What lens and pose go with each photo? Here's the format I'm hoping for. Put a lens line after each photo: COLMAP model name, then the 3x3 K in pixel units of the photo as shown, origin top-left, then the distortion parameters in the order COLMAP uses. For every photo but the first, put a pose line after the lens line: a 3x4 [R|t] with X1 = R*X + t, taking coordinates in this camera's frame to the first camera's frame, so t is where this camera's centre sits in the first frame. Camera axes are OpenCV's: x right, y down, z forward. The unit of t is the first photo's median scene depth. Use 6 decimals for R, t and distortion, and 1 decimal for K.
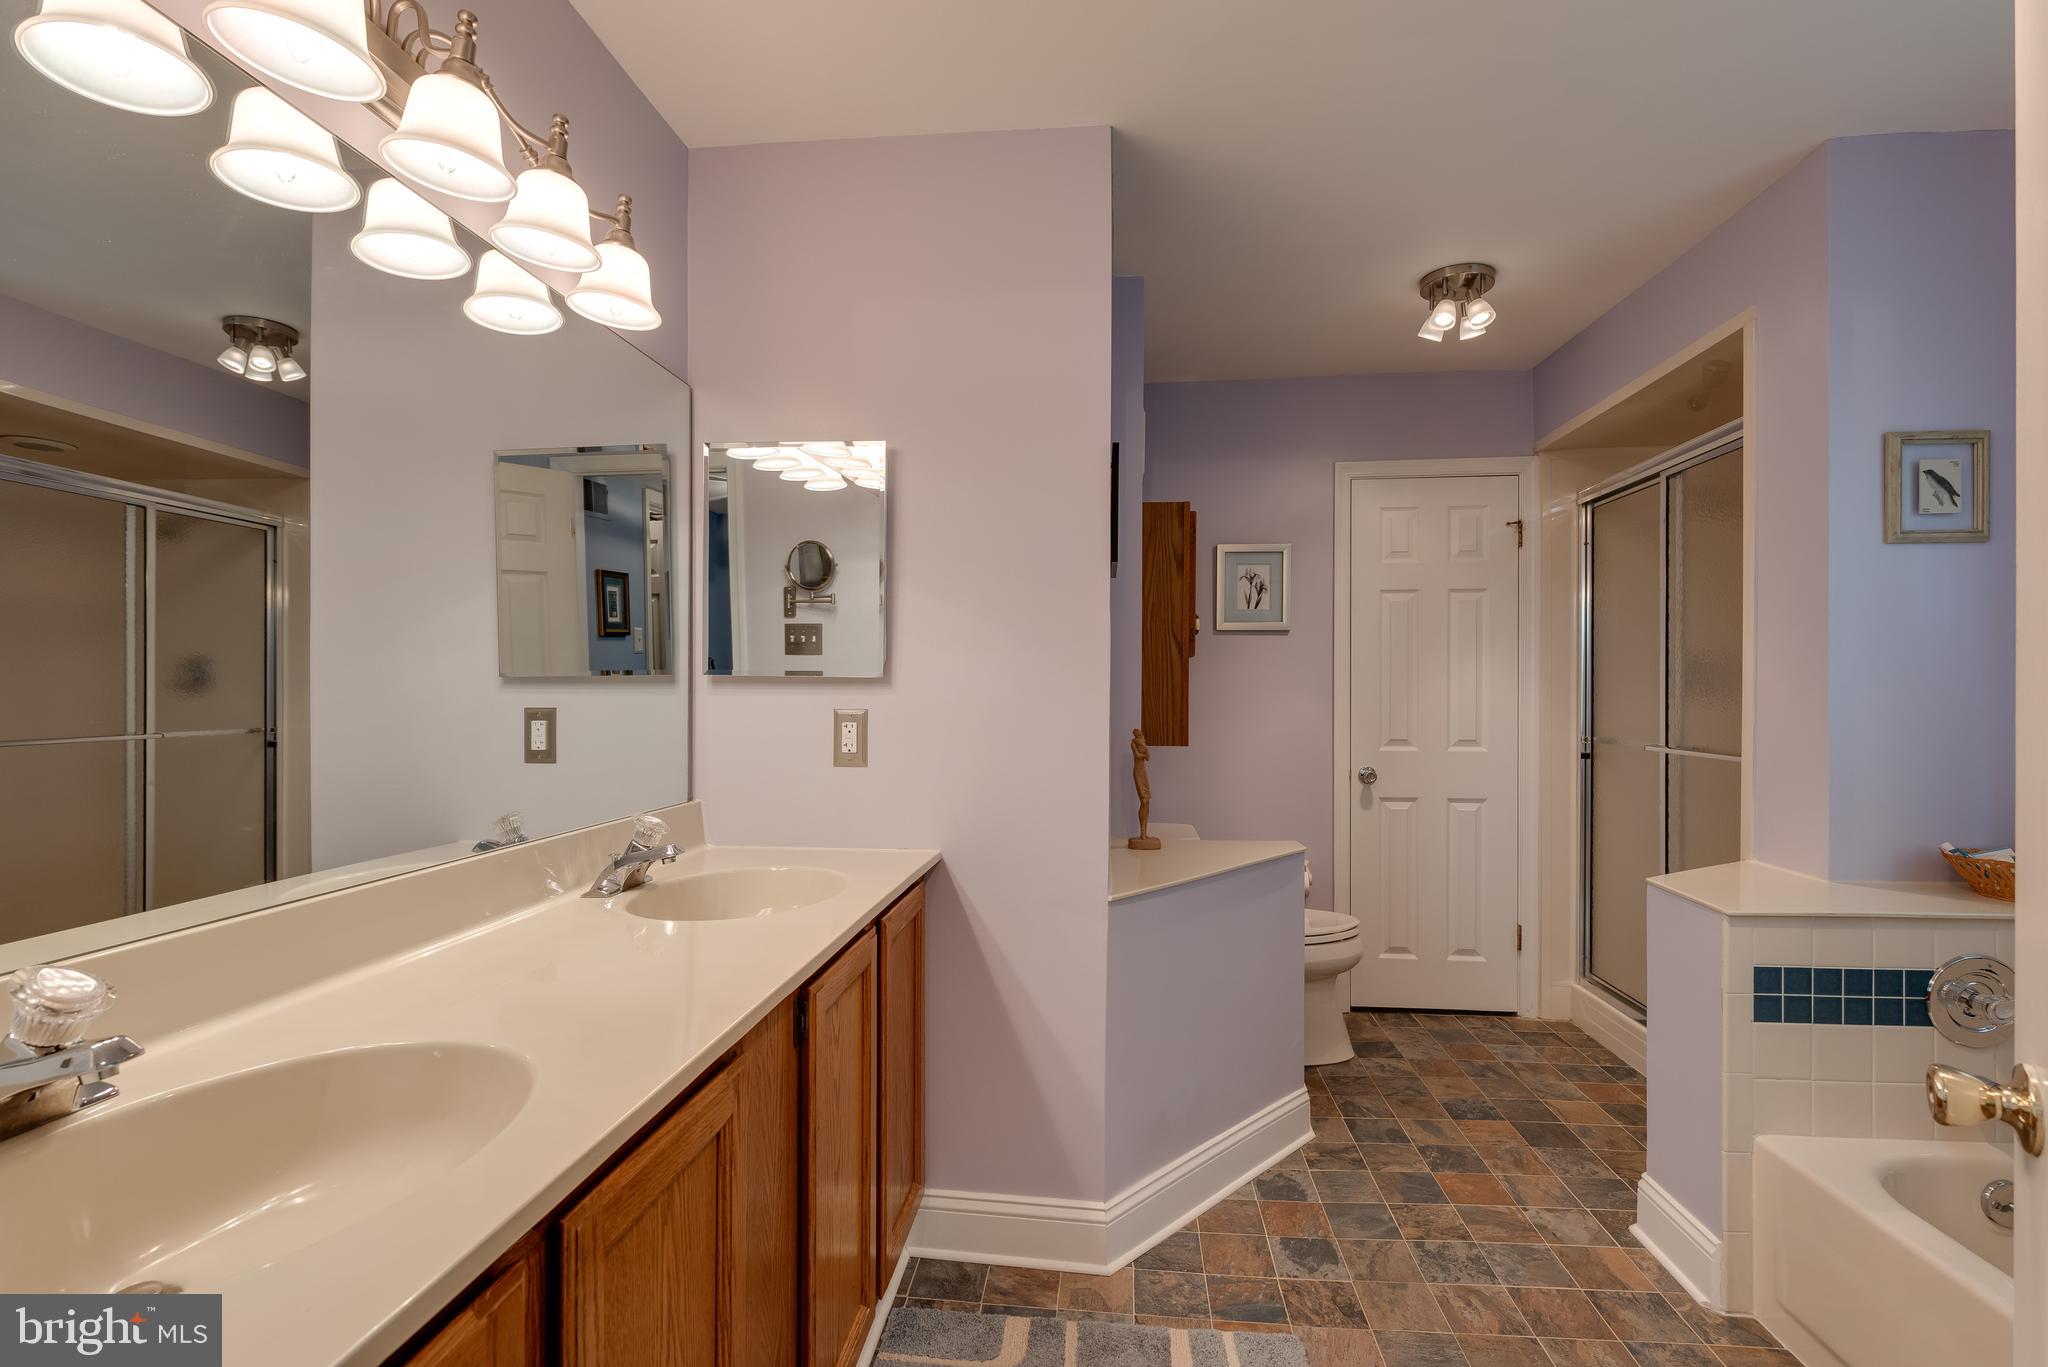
lens RADIAL K [[987.3, 0, 1022.7], [0, 987.3, 689.7], [0, 0, 1]] dist [-0.000484, -0.000212]
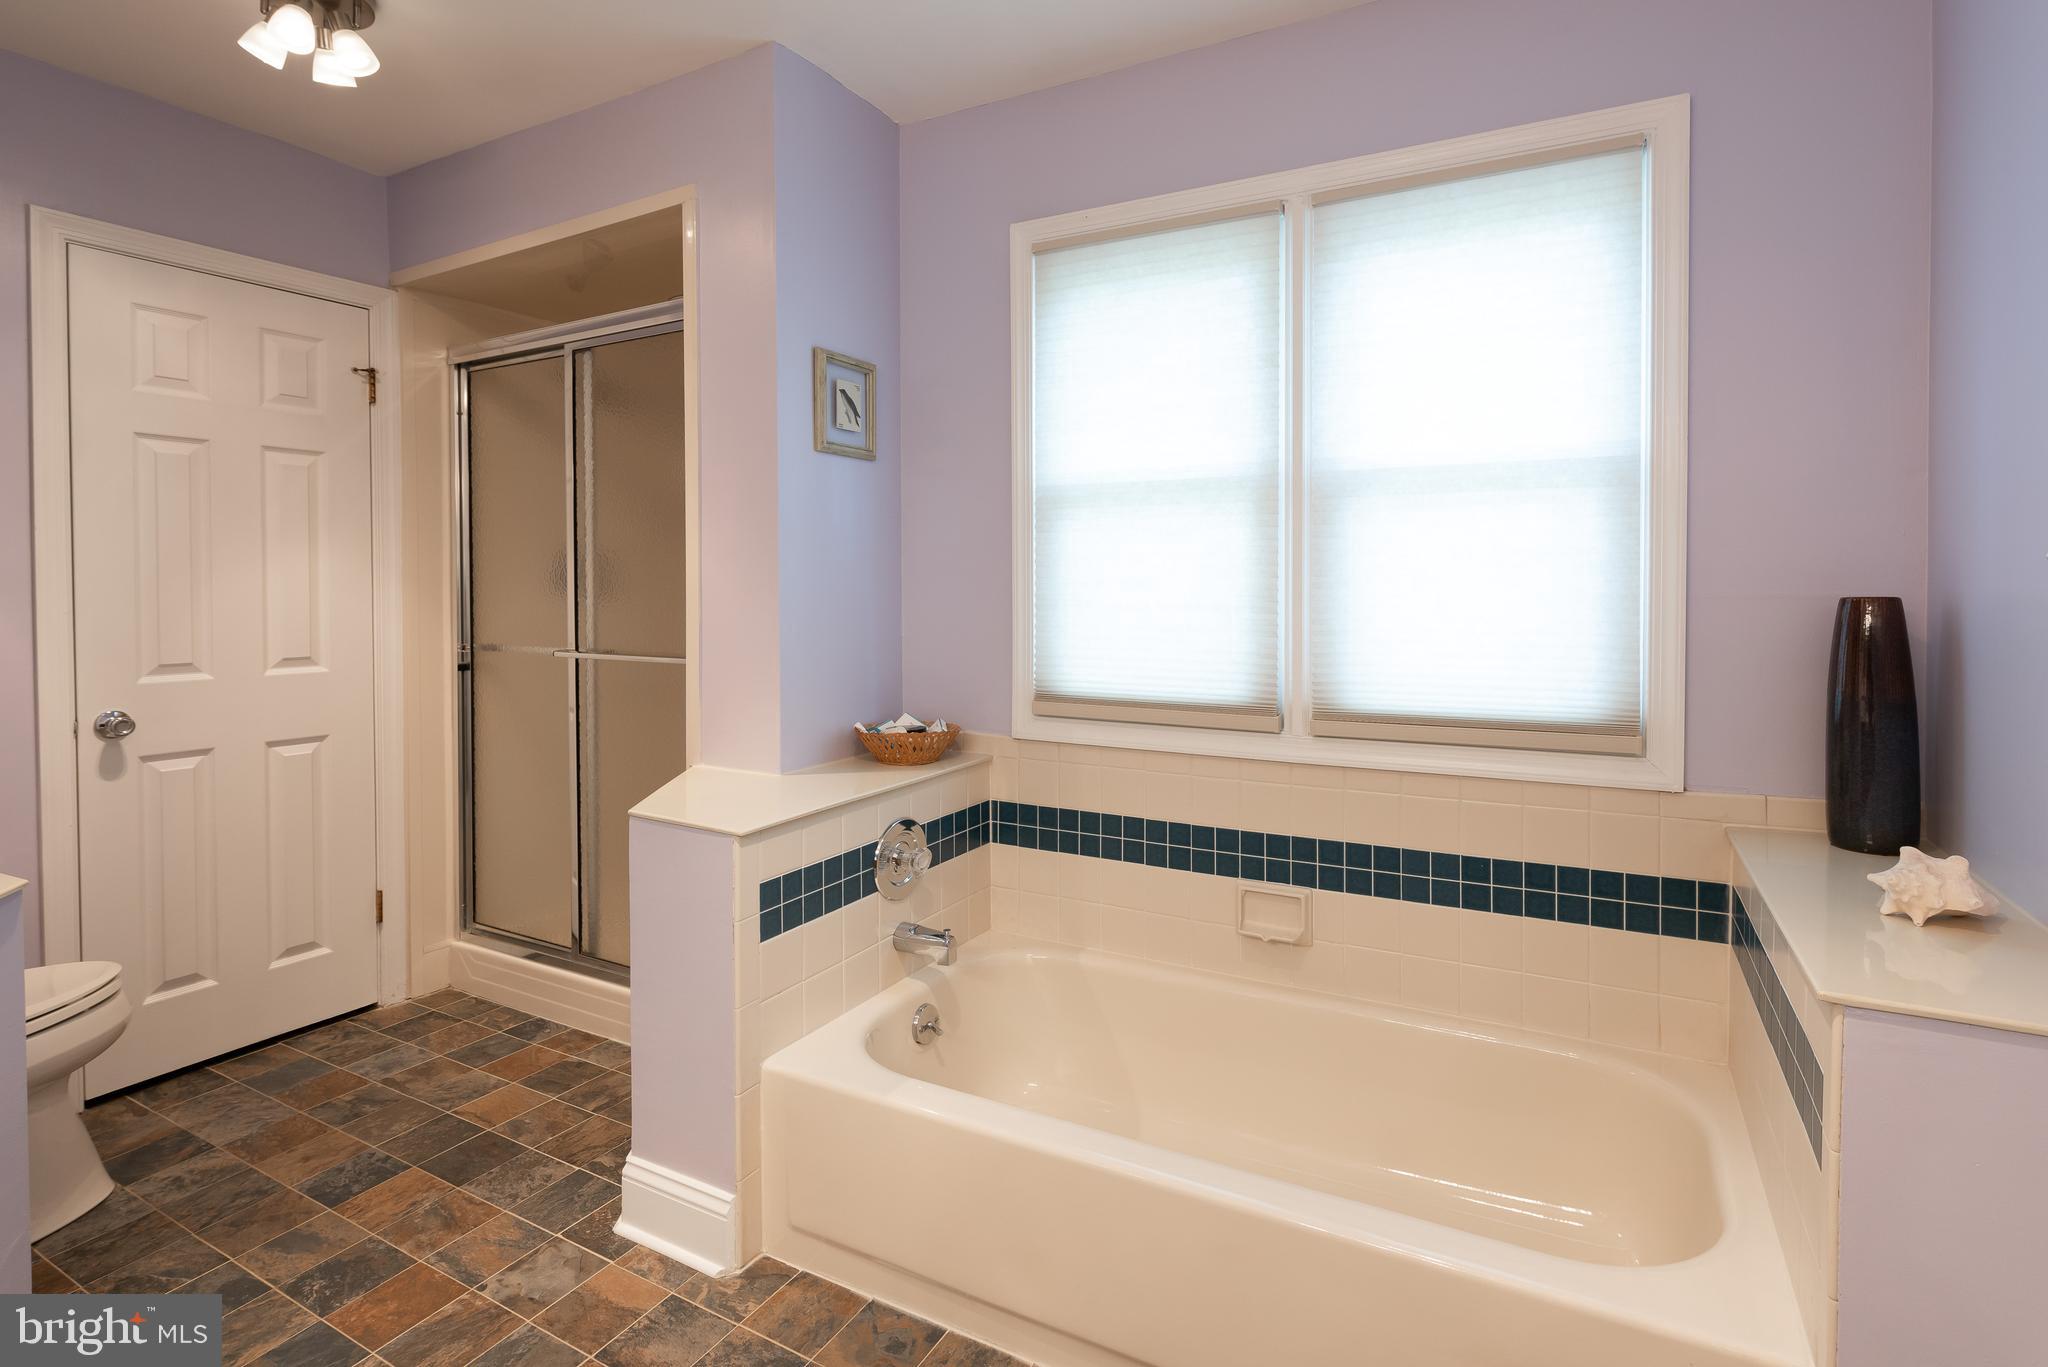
lens RADIAL K [[957.8, 0, 1134.1], [0, 957.8, 606.0], [0, 0, 1]] dist [-0.003975, -0.001145]
pose [[0.352111, -0.017611, 0.935793, 0.018650], [0.001499, 0.999832, 0.018252, 0.001509], [-0.935957, -0.005024, 0.352078, 0.267653]]
